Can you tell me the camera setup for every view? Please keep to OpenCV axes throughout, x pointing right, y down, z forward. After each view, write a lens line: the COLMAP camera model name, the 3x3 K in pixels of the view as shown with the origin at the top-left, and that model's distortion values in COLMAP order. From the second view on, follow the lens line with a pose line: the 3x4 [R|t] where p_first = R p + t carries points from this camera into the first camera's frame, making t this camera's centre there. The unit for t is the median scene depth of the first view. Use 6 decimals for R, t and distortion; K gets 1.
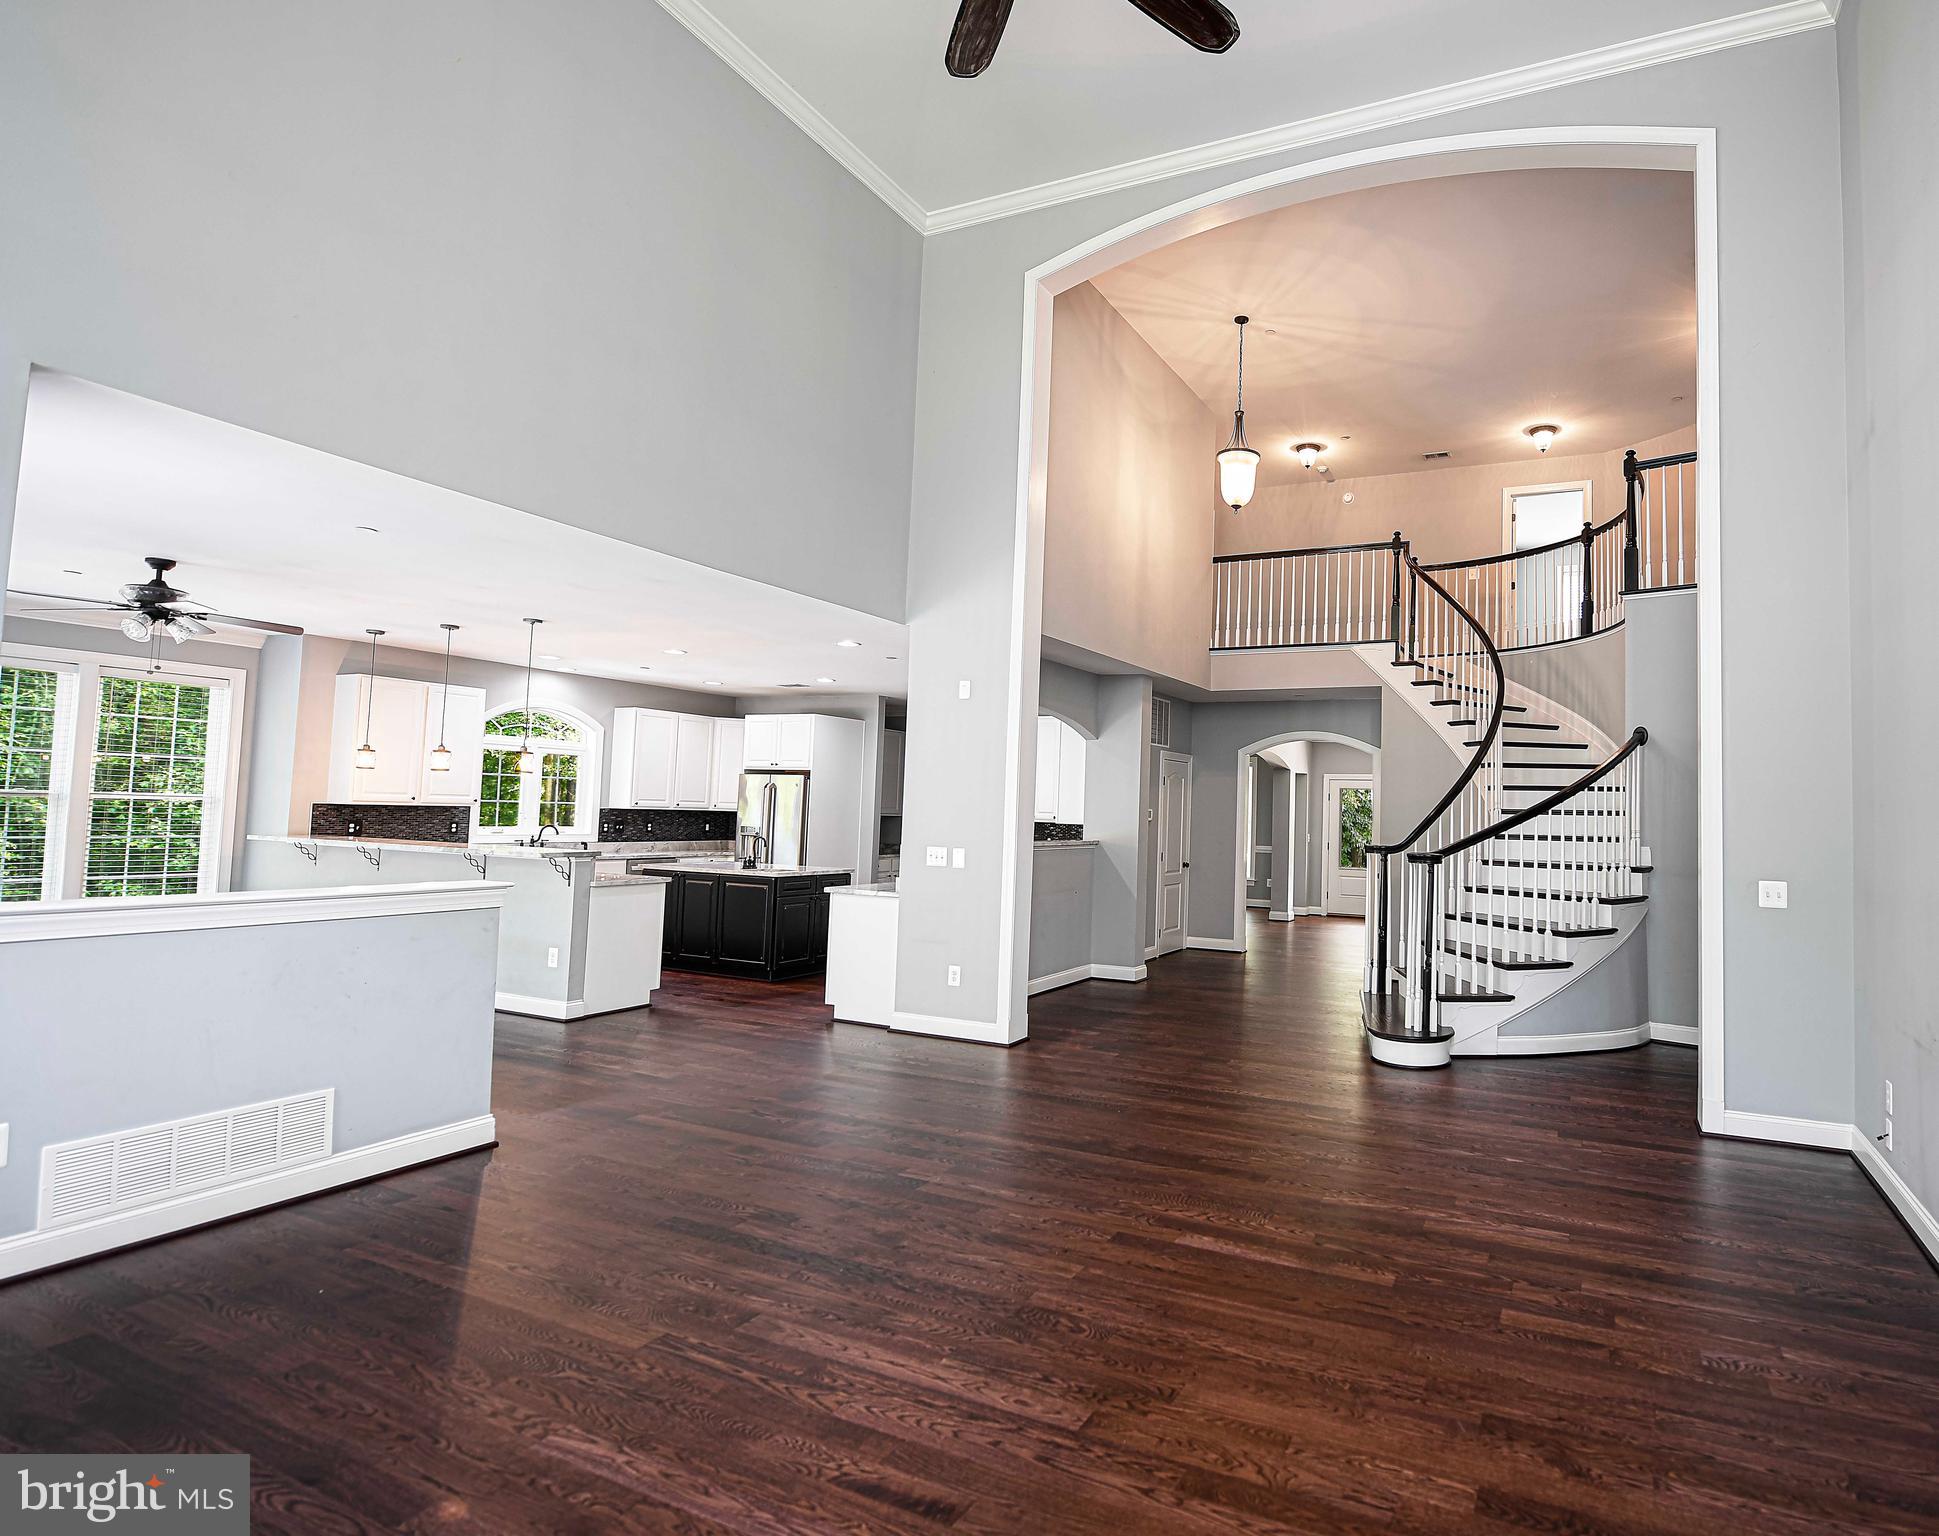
lens RADIAL K [[1030.6, 0, 1152.6], [0, 1030.6, 751.8], [0, 0, 1]] dist [-0.012331, -0.001812]
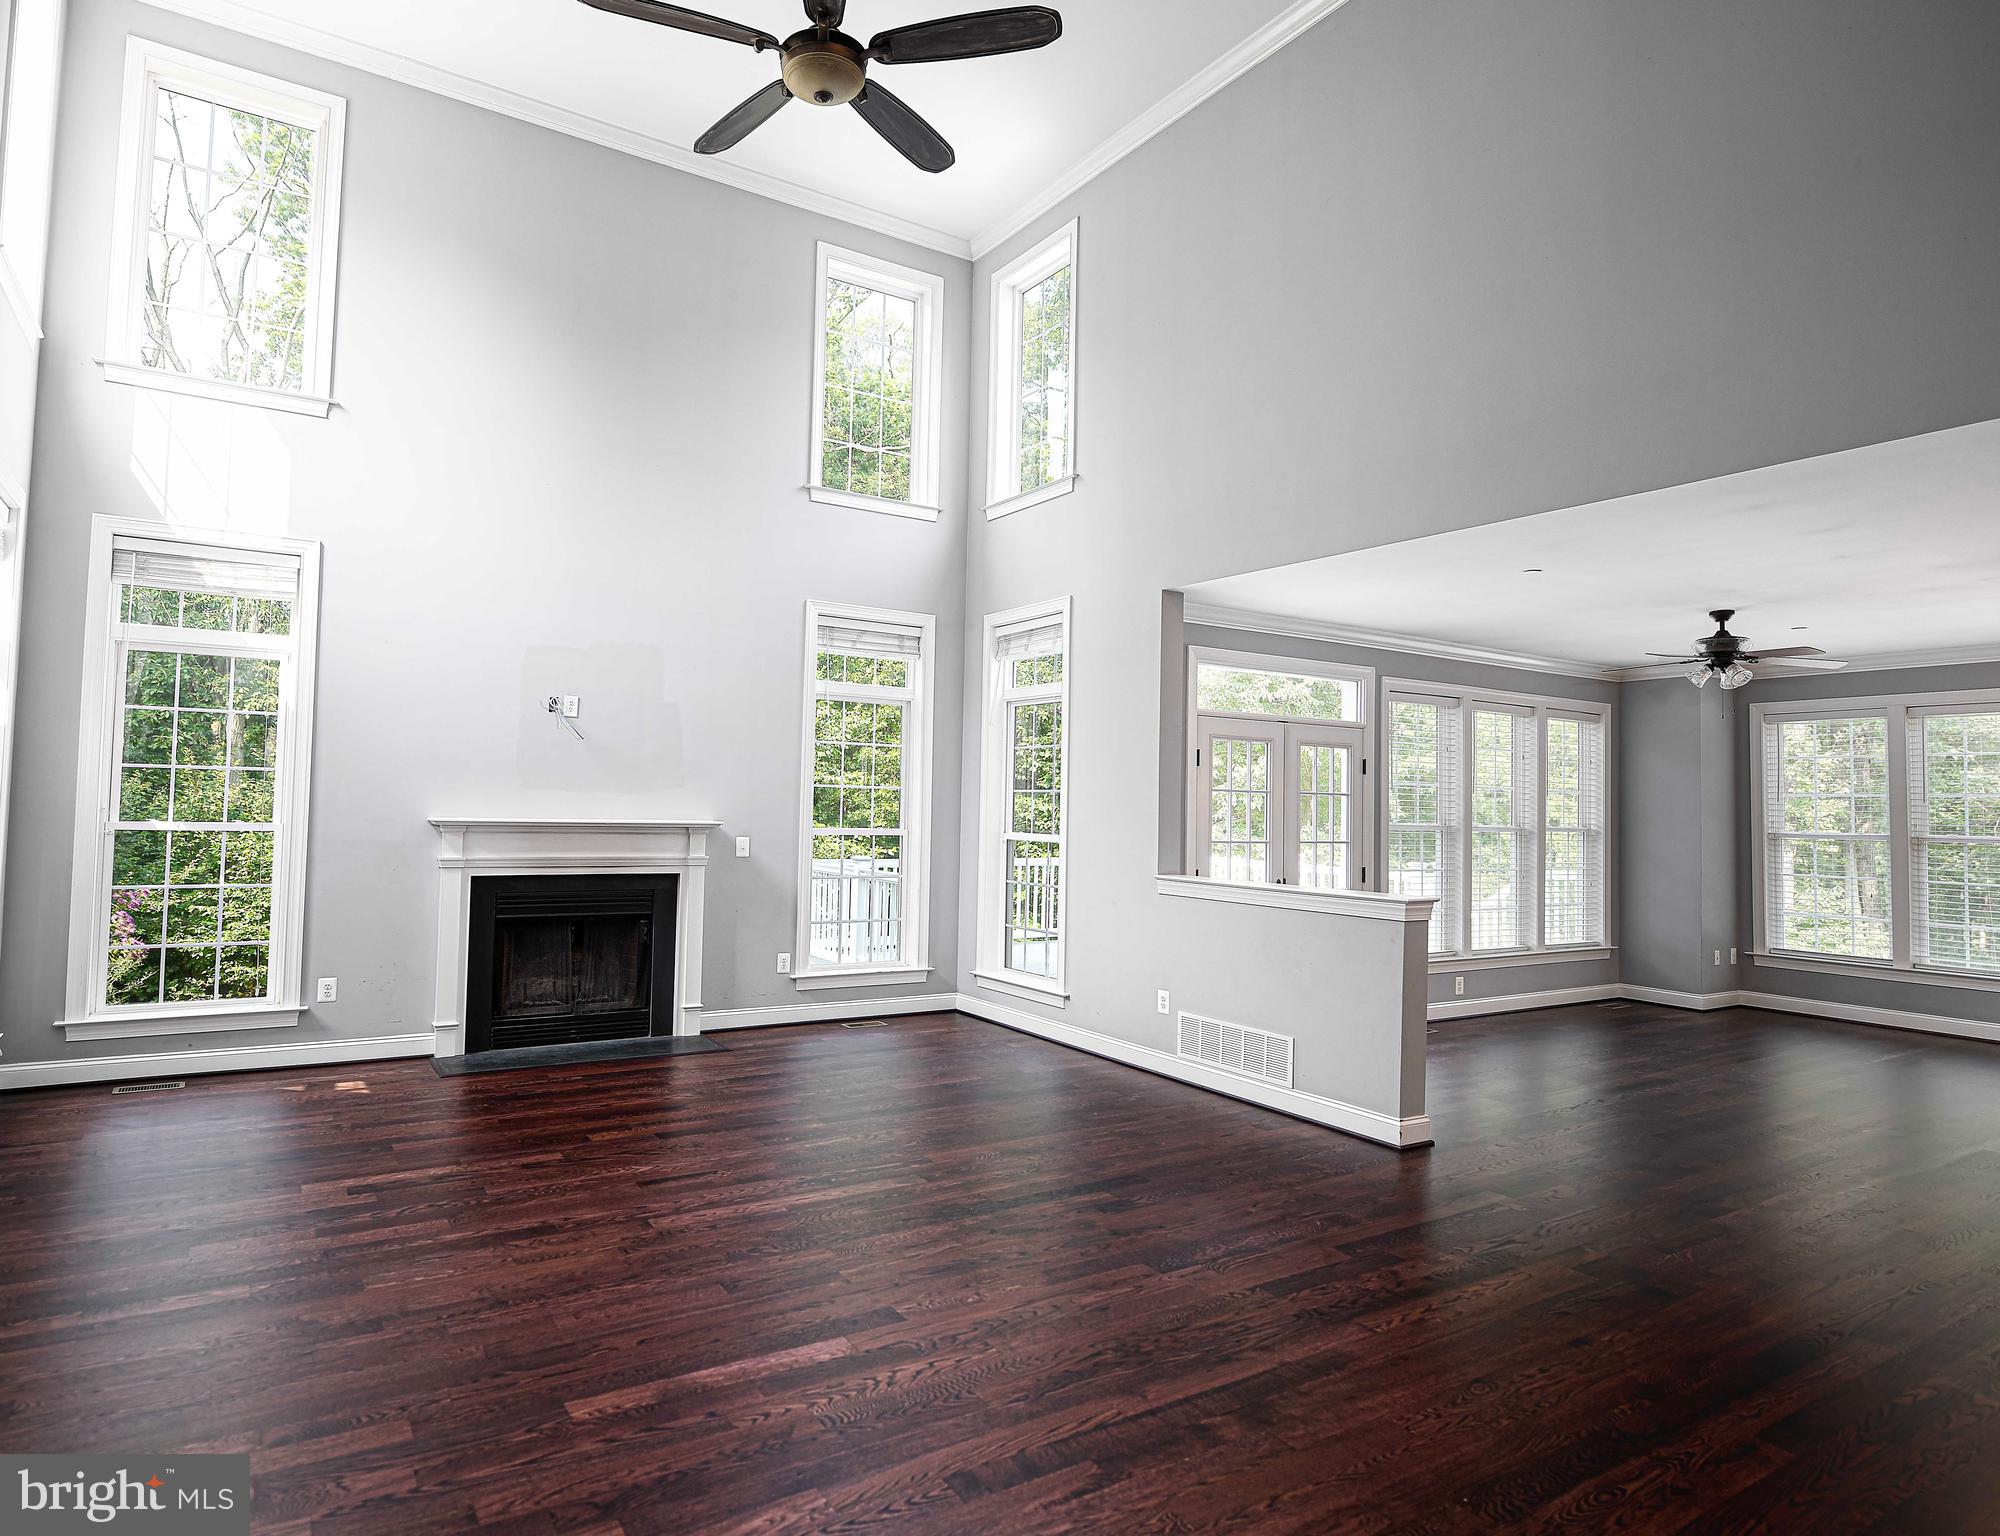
lens RADIAL K [[1148.2, 0, 951.3], [0, 1148.2, 750.1], [0, 0, 1]] dist [-0.002966, -0.000562]
pose [[-0.570269, -0.078960, -0.817655, 0.388896], [0.010146, 0.994617, -0.103125, 0.061374], [0.821396, -0.067105, -0.566397, 0.846140]]
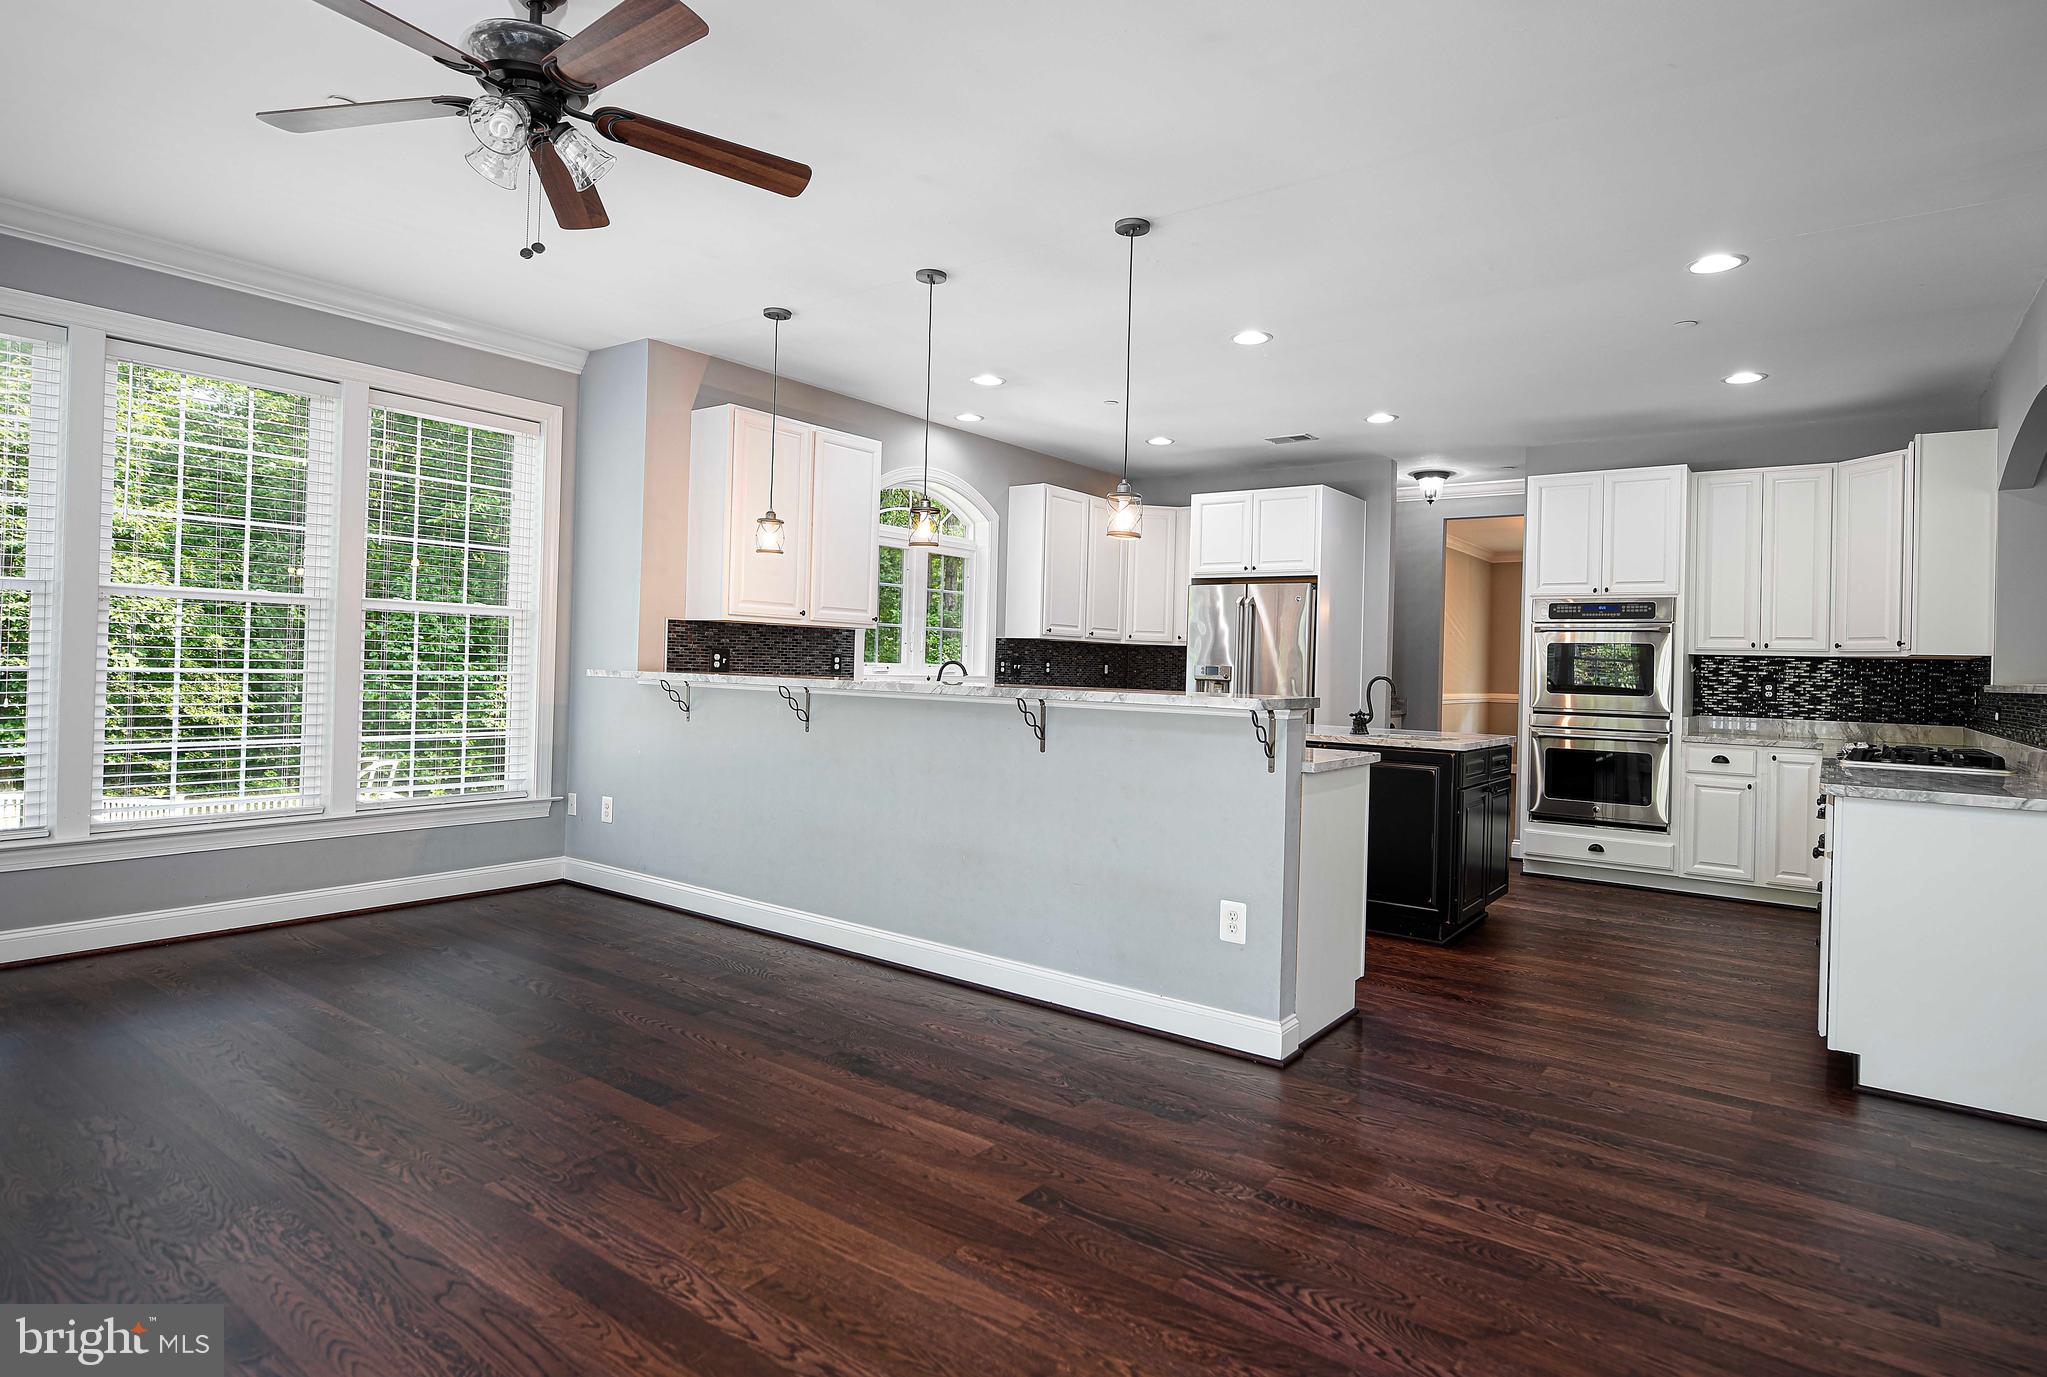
lens RADIAL K [[1094.2, 0, 1021.4], [0, 1094.2, 667.3], [0, 0, 1]] dist [-0.002435, -0.000508]
pose [[0.972755, 0.000525, -0.231835, -0.574407], [0.012701, 0.998375, 0.055550, 0.056048], [0.231488, -0.056981, 0.971168, 0.506947]]
